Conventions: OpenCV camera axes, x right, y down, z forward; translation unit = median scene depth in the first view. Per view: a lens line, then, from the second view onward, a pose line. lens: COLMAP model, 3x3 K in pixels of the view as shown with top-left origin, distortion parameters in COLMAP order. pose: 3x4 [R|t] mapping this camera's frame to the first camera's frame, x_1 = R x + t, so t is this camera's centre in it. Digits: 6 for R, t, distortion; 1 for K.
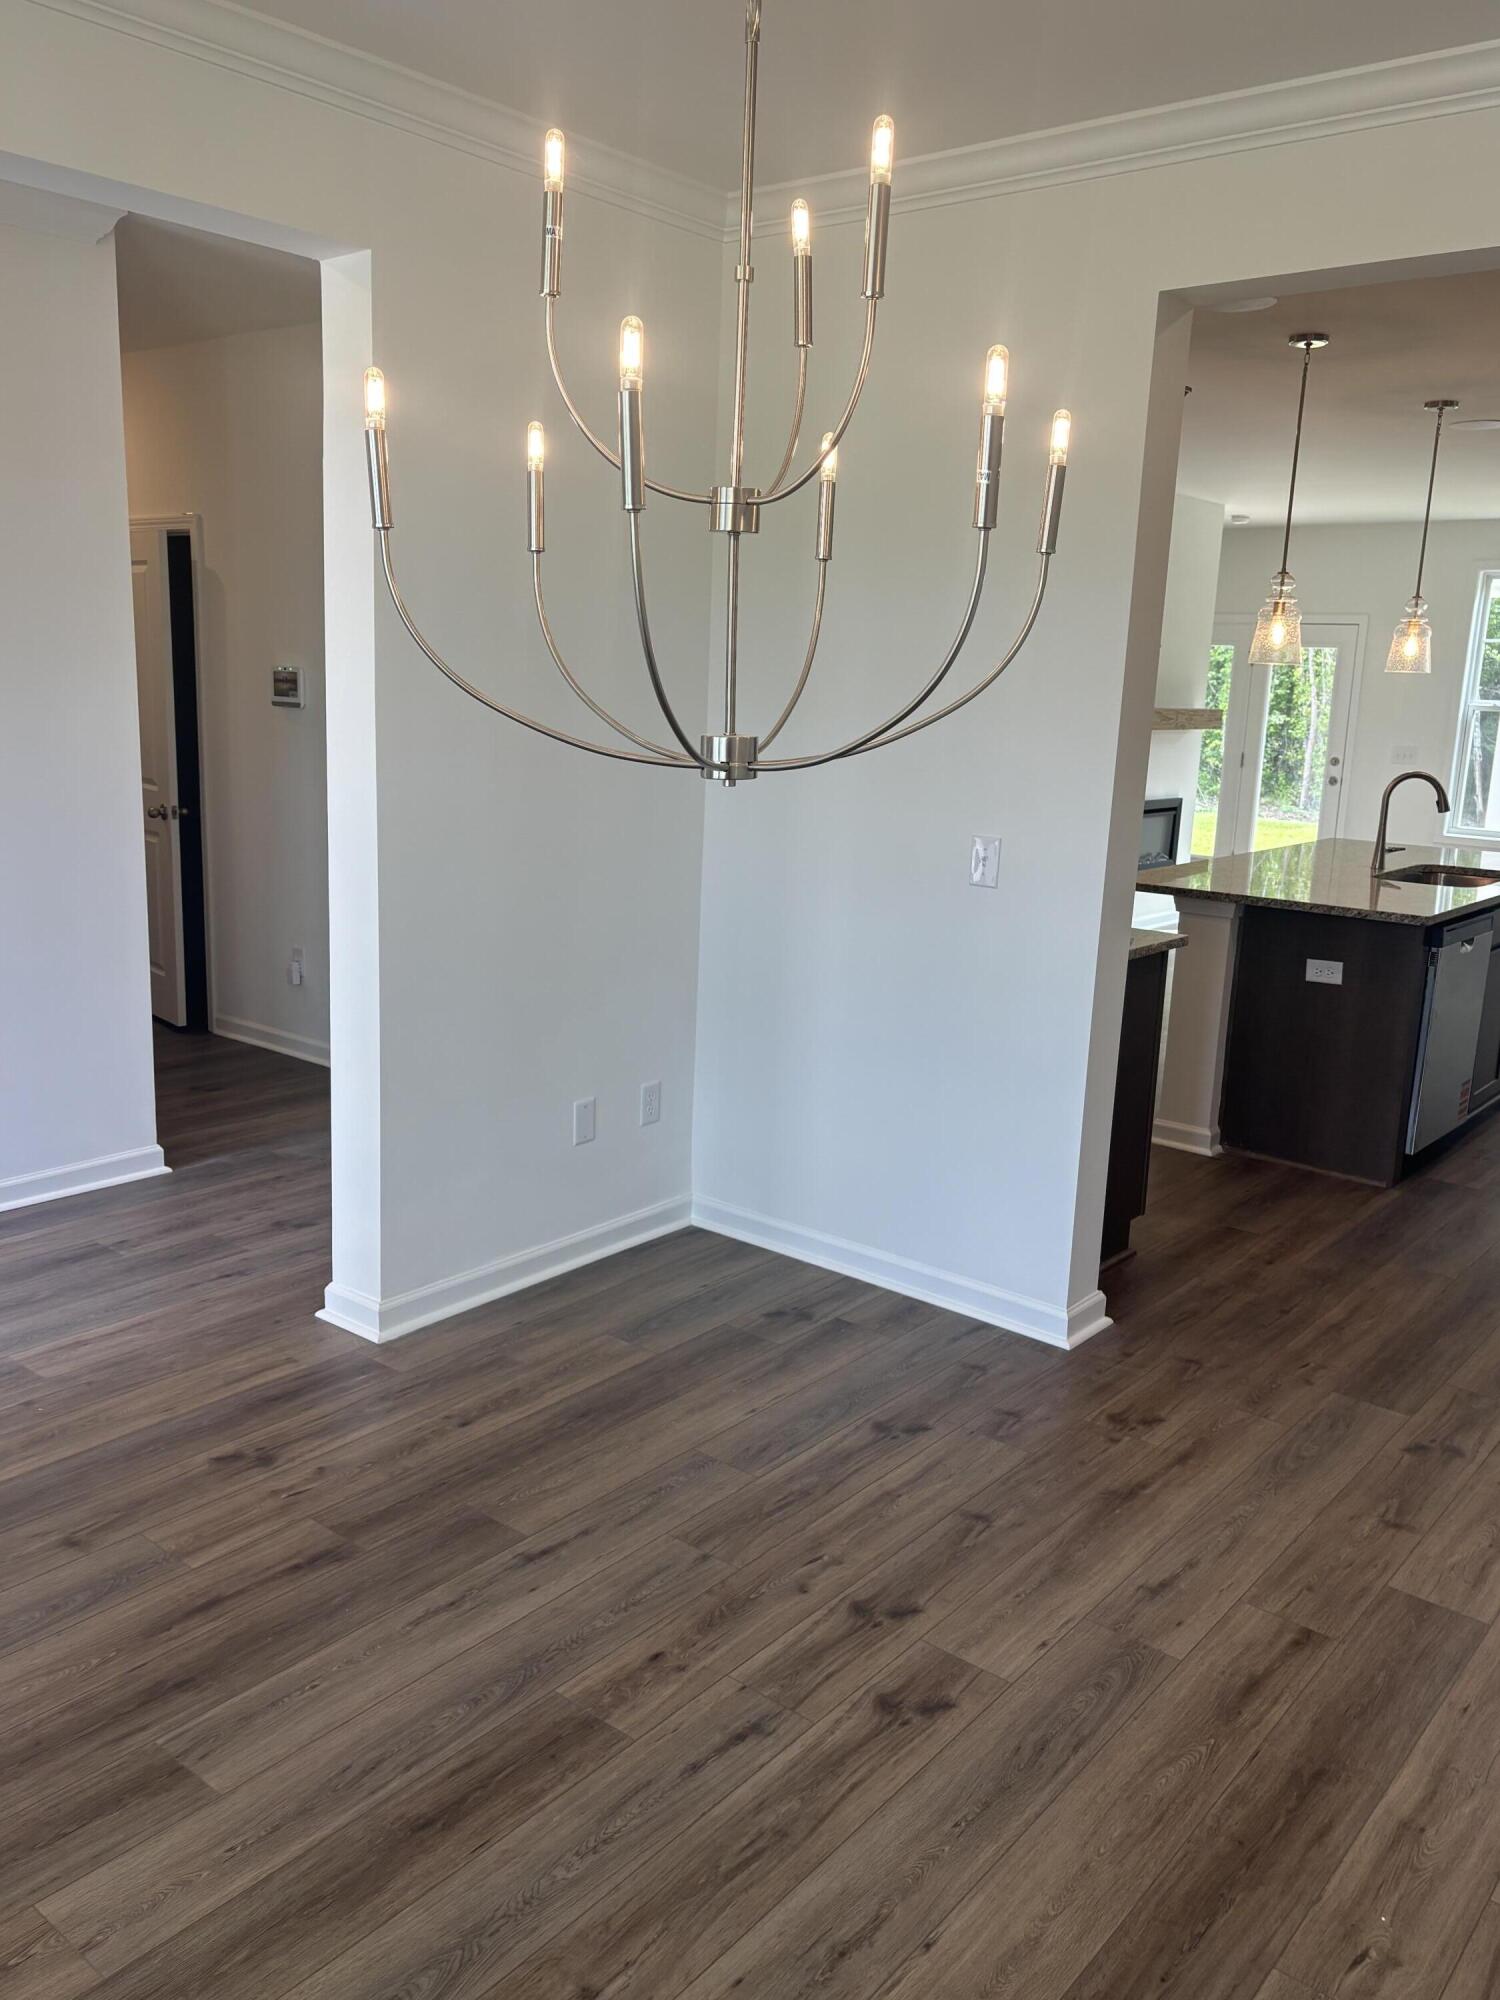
lens RADIAL K [[1568.3, 0, 750.0], [0, 1568.3, 1000.0], [0, 0, 1]] dist [0.006954, 0.008147]
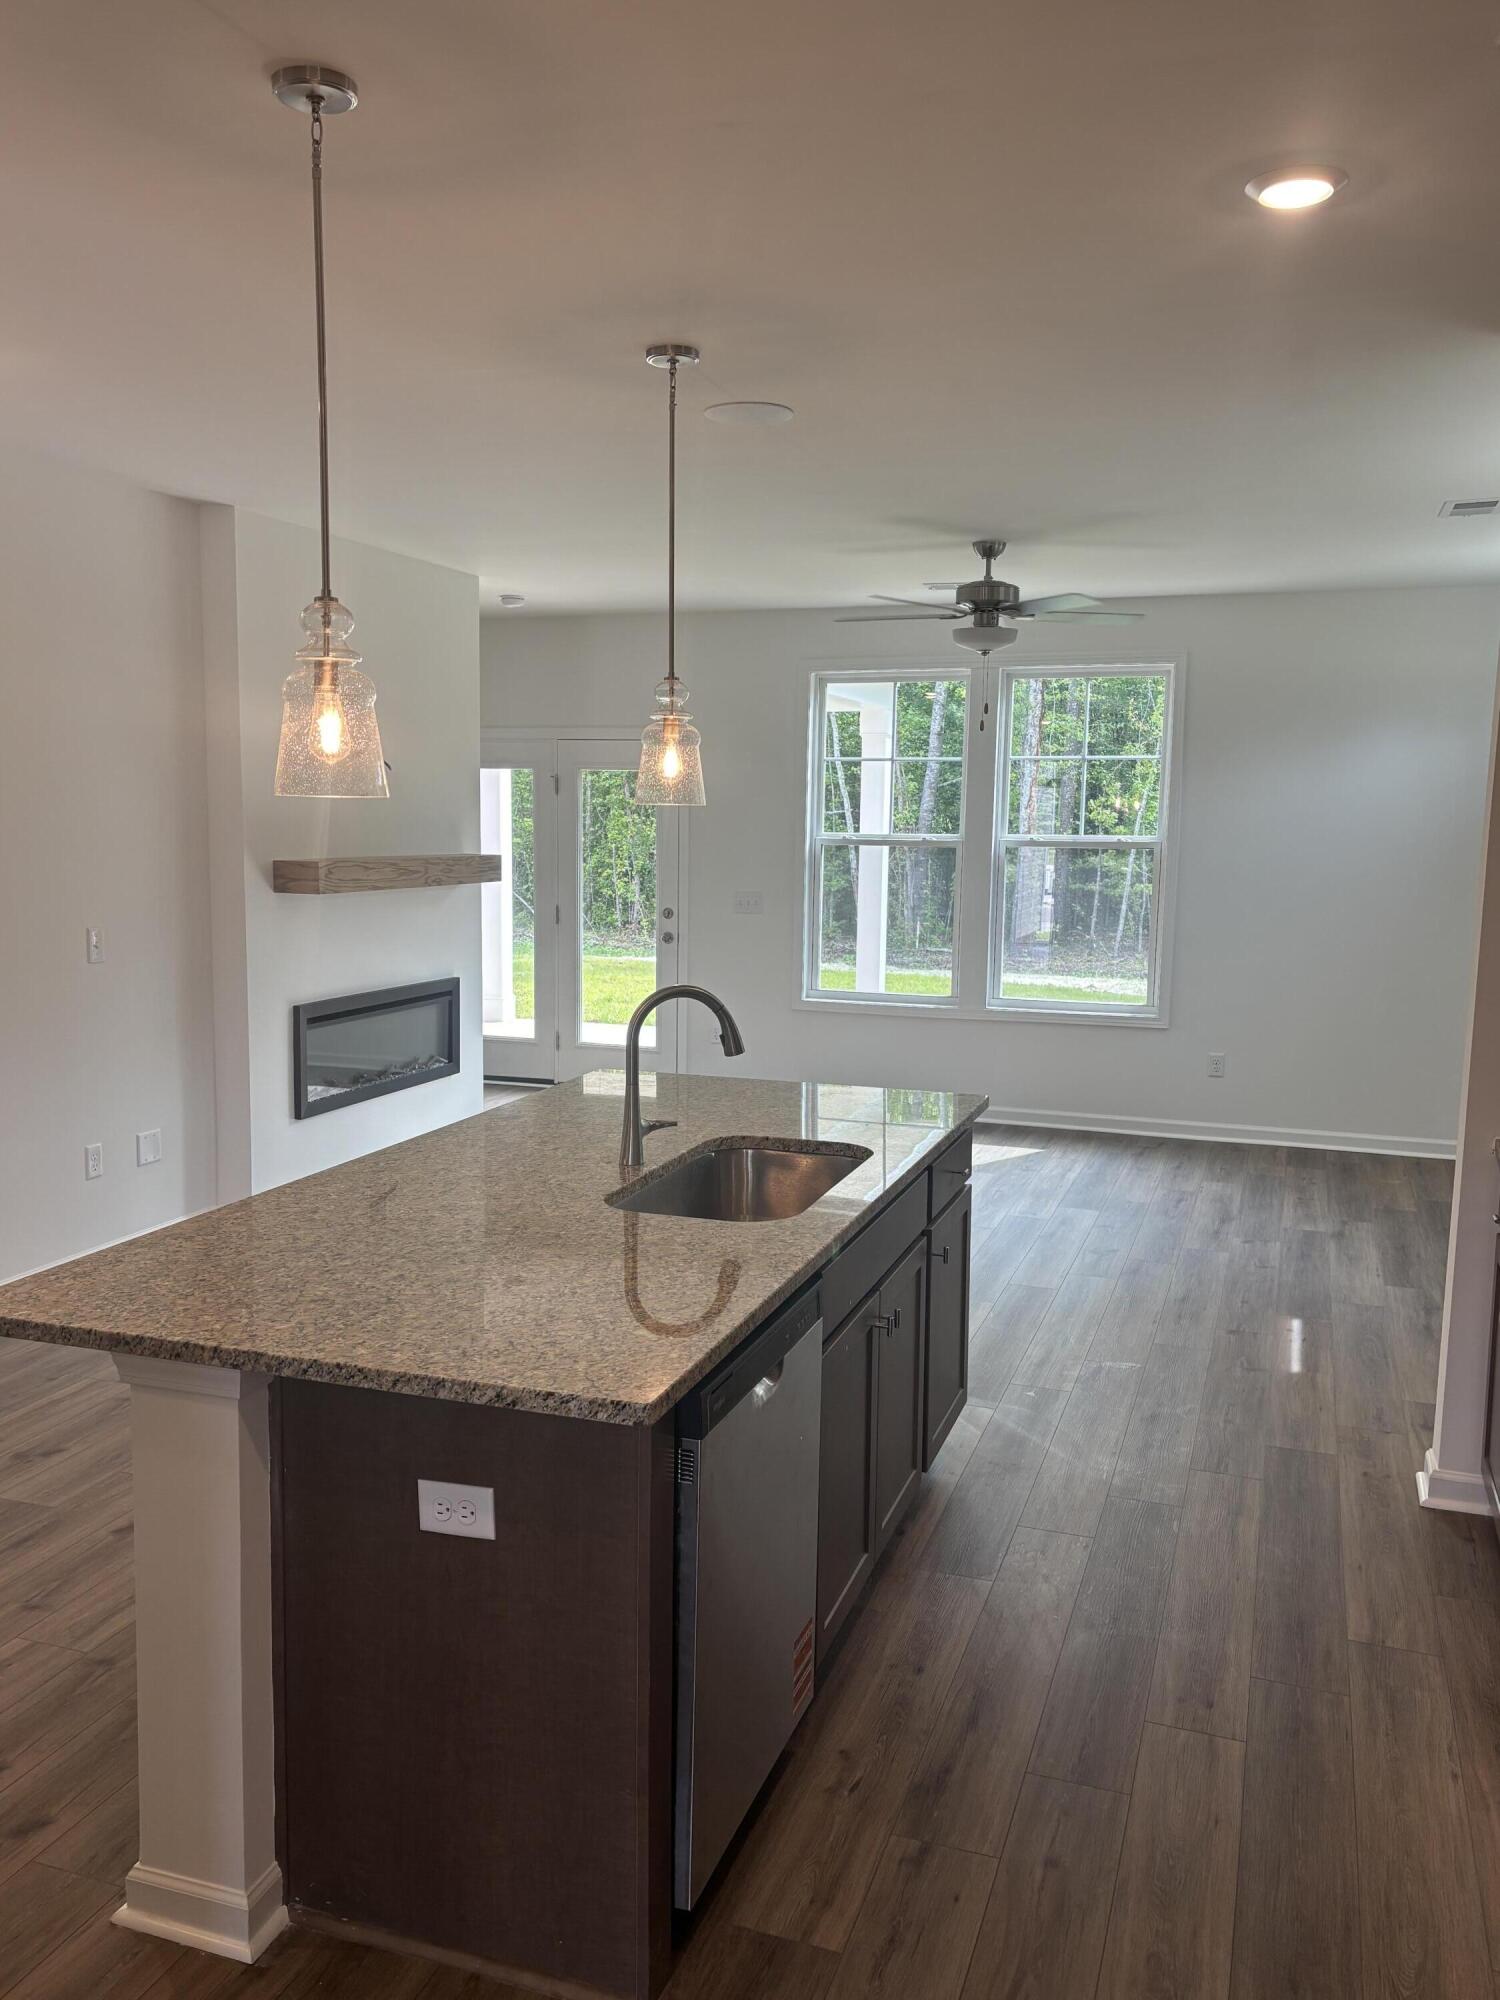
lens RADIAL K [[1605.2, 0, 750.0], [0, 1605.2, 1000.0], [0, 0, 1]] dist [0.004627, 0.001825]
pose [[0.935619, -0.061010, 0.347699, 0.236062], [0.089676, 0.993719, -0.066944, -0.094012], [-0.341430, 0.093814, 0.935213, 0.440070]]
